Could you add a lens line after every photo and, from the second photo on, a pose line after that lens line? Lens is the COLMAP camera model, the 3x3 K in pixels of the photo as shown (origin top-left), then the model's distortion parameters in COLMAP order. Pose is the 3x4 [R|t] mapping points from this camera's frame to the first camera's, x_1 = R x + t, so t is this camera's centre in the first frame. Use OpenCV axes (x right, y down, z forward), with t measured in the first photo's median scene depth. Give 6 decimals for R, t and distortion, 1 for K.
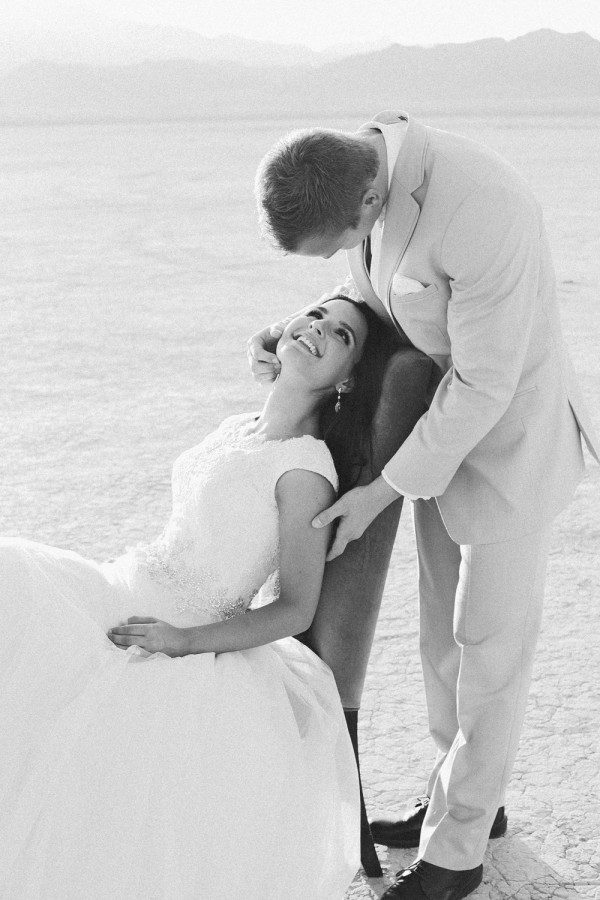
lens RADIAL K [[1313.0, 0, 300.0], [0, 1313.0, 450.0], [0, 0, 1]] dist [-0.127410, -0.000324]
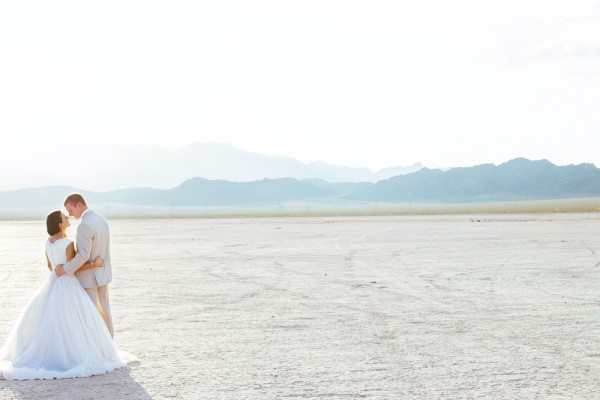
lens RADIAL K [[875.3, 0, 300.0], [0, 875.3, 200.0], [0, 0, 1]] dist [-0.127410, -0.000324]
pose [[0.997115, 0.001429, -0.075897, 0.251099], [-0.021375, 0.964654, -0.262653, 0.197471], [0.072839, 0.263517, 0.961901, -0.790042]]
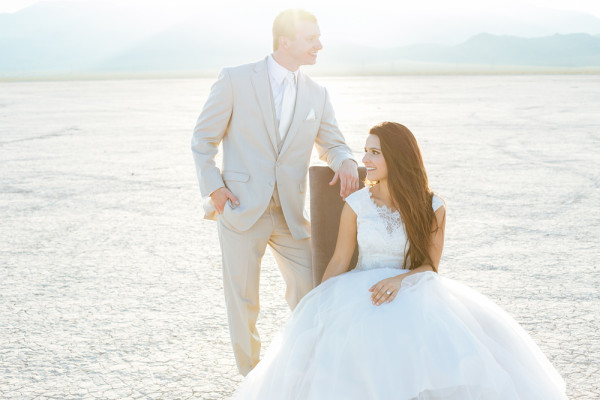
lens RADIAL K [[875.3, 0, 300.0], [0, 875.3, 200.0], [0, 0, 1]] dist [-0.127410, -0.000324]
pose [[0.921550, 0.059870, -0.383615, 0.111978], [-0.098853, 0.991659, -0.082706, 0.042553], [0.375464, 0.114139, 0.919782, -0.164462]]
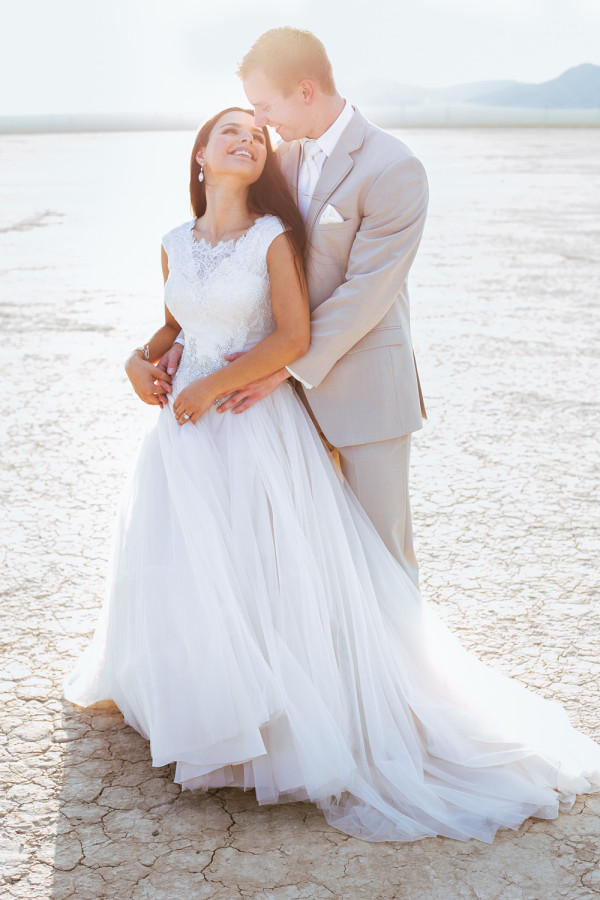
lens RADIAL K [[1313.0, 0, 300.0], [0, 1313.0, 450.0], [0, 0, 1]] dist [-0.127410, -0.000324]
pose [[0.921721, 0.101850, -0.374241, -0.164986], [-0.102624, 0.994559, 0.017918, 0.031123], [0.374030, 0.021891, 0.927158, -0.125830]]
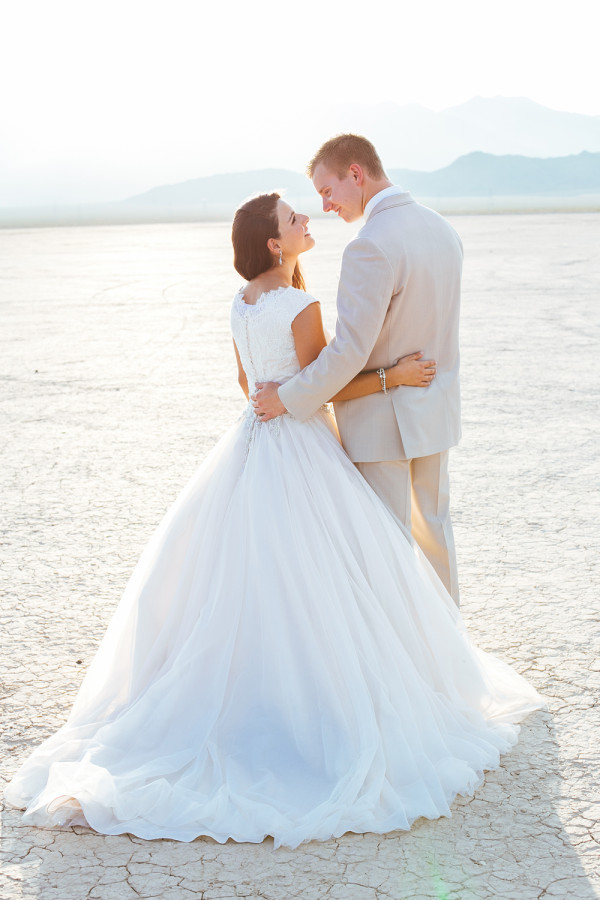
lens RADIAL K [[1313.0, 0, 300.0], [0, 1313.0, 450.0], [0, 0, 1]] dist [-0.127410, -0.000324]
pose [[0.947945, 0.047191, -0.314919, 0.042803], [-0.068131, 0.996114, -0.055814, 0.057897], [0.311061, 0.074364, 0.947476, -0.236540]]
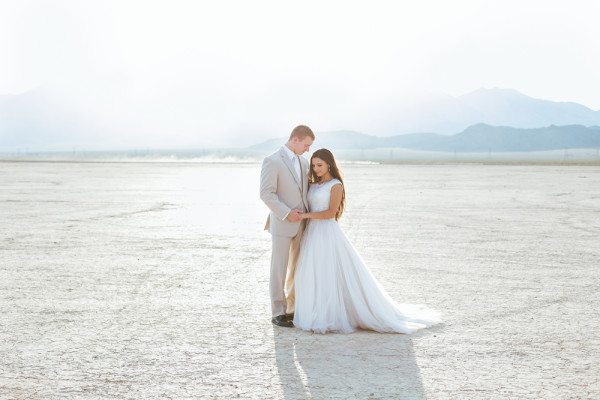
lens RADIAL K [[875.3, 0, 300.0], [0, 875.3, 200.0], [0, 0, 1]] dist [-0.127410, -0.000324]
pose [[0.923519, 0.039434, -0.381521, -0.009596], [-0.116274, 0.976677, -0.180508, 0.155209], [0.365505, 0.211064, 0.906564, -0.580266]]
